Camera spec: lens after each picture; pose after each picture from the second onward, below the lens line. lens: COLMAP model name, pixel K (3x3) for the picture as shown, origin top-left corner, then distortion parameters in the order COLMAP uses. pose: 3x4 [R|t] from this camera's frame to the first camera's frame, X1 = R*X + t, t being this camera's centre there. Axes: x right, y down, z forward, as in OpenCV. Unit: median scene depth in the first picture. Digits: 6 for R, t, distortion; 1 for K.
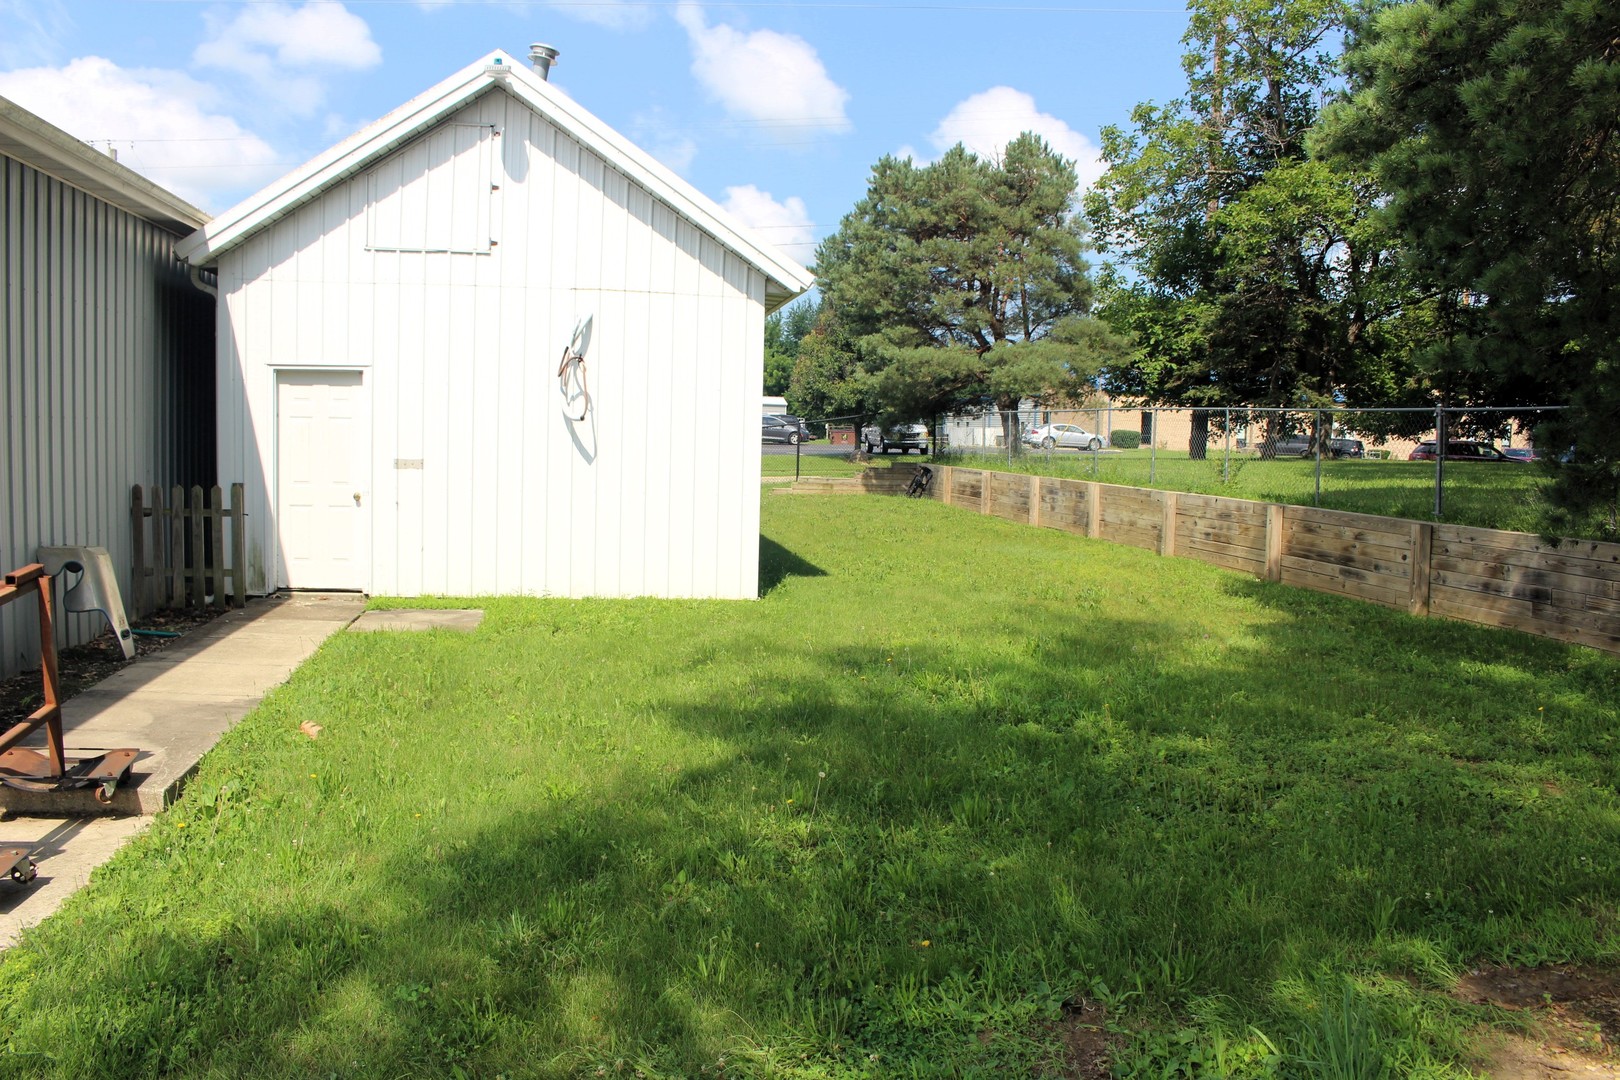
lens RADIAL K [[1316.4, 0, 810.0], [0, 1316.4, 540.0], [0, 0, 1]] dist [-0.140881, 0.107778]
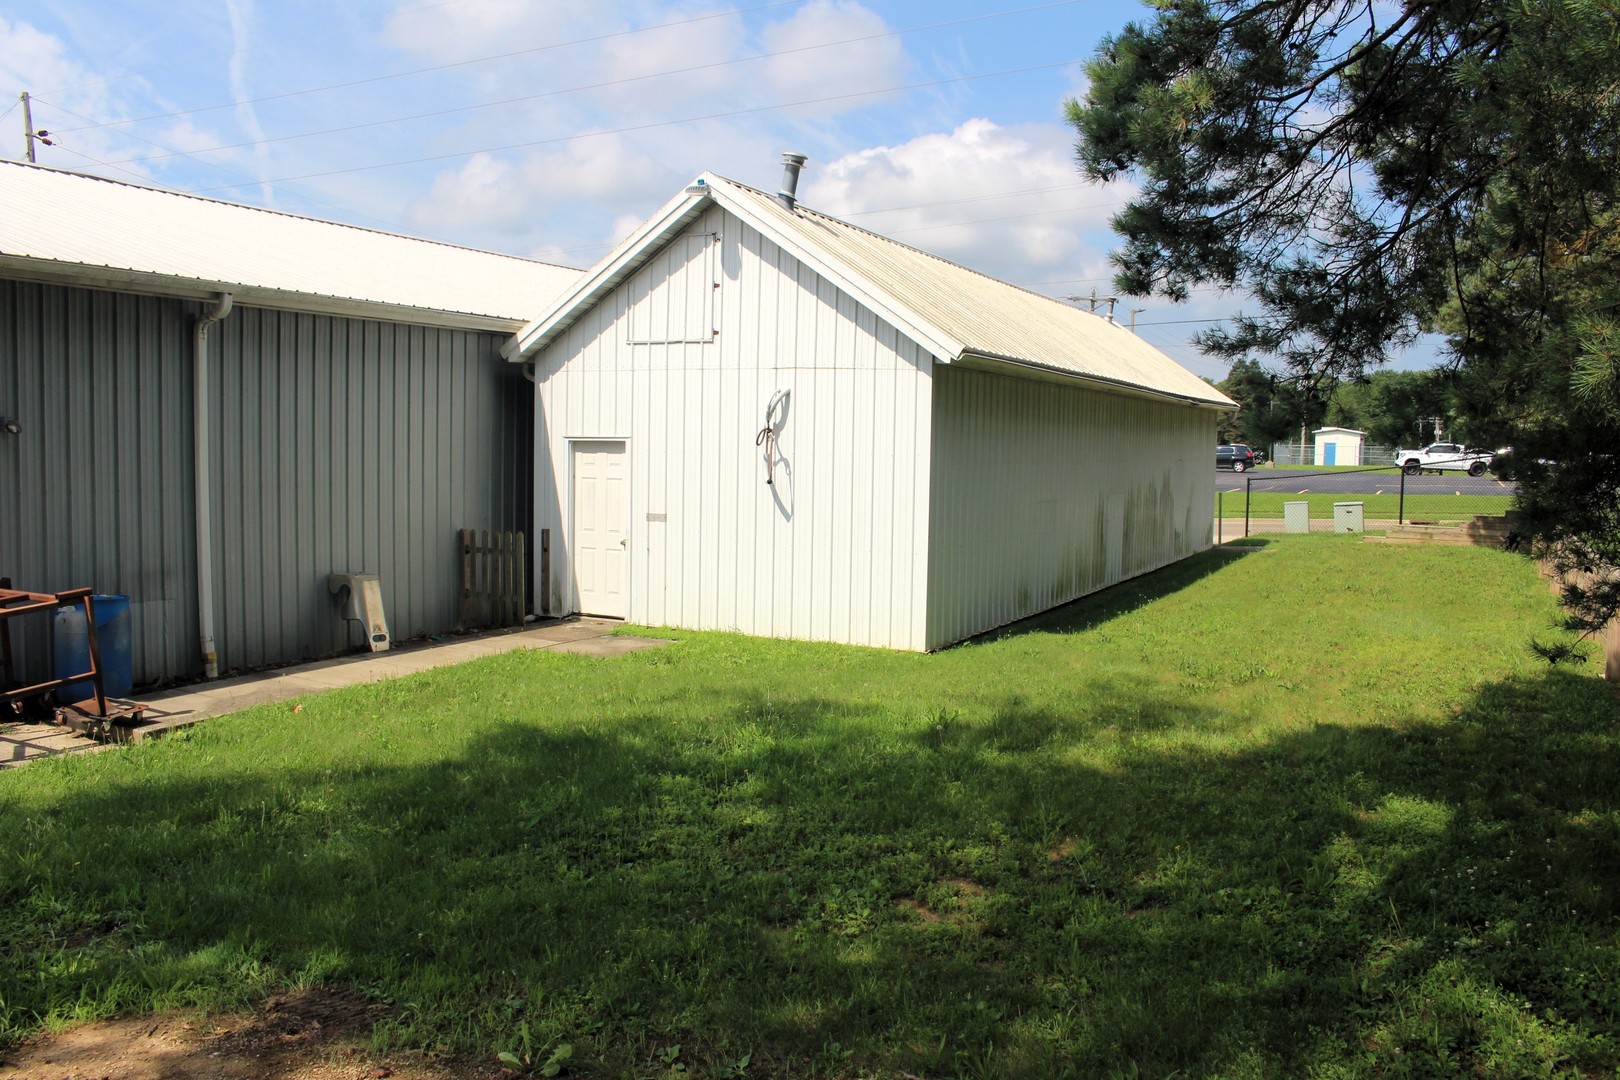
lens RADIAL K [[1316.4, 0, 810.0], [0, 1316.4, 540.0], [0, 0, 1]] dist [-0.140881, 0.107778]
pose [[0.815065, 0.031368, -0.578519, 0.528410], [-0.044378, 0.998980, -0.008358, -0.033846], [0.577667, 0.032486, 0.815626, 0.080961]]
